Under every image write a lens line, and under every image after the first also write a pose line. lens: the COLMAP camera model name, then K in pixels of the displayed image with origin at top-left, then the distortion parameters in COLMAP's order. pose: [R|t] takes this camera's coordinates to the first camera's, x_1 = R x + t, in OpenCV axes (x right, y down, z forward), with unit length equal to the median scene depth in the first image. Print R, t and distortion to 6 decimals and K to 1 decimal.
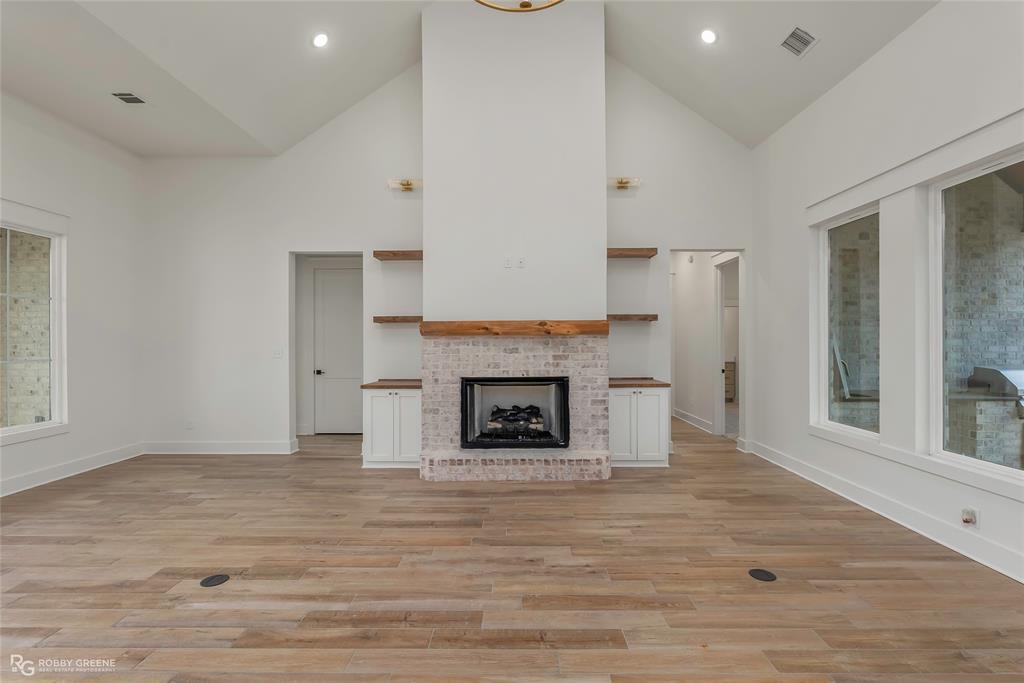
lens RADIAL K [[464.7, 0, 513.4], [0, 464.7, 342.5], [0, 0, 1]] dist [-0.008174, 0.002127]
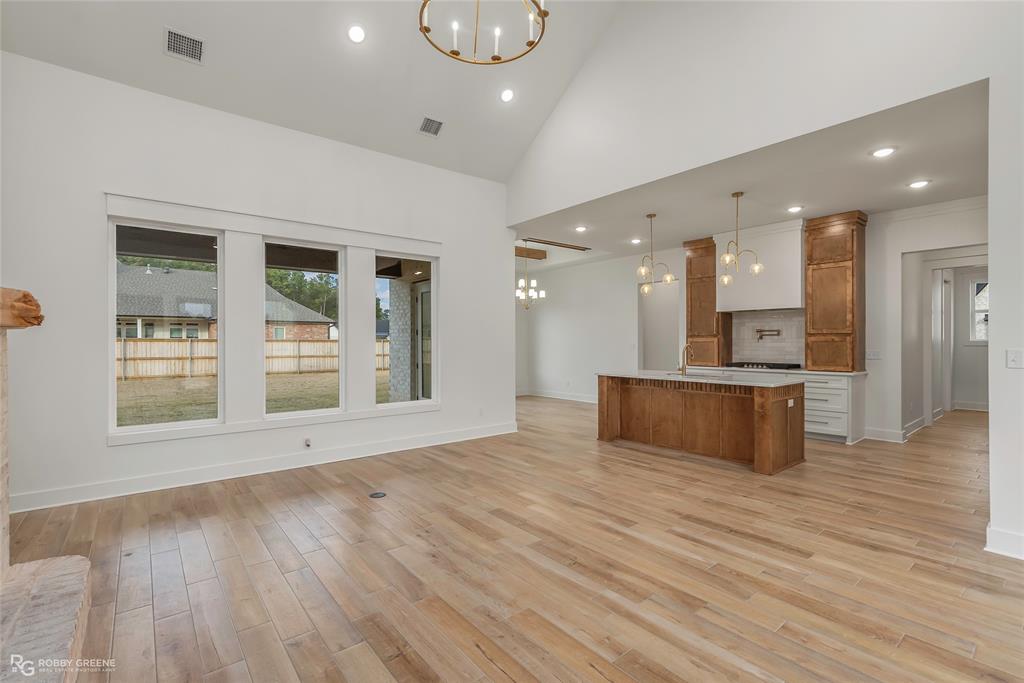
lens RADIAL K [[464.7, 0, 516.7], [0, 464.7, 341.7], [0, 0, 1]] dist [-0.008174, 0.002127]
pose [[-0.638548, 0.005075, 0.769565, -0.529476], [0.008426, 0.999964, 0.000397, 0.001477], [-0.769536, 0.006738, -0.638568, 0.926919]]
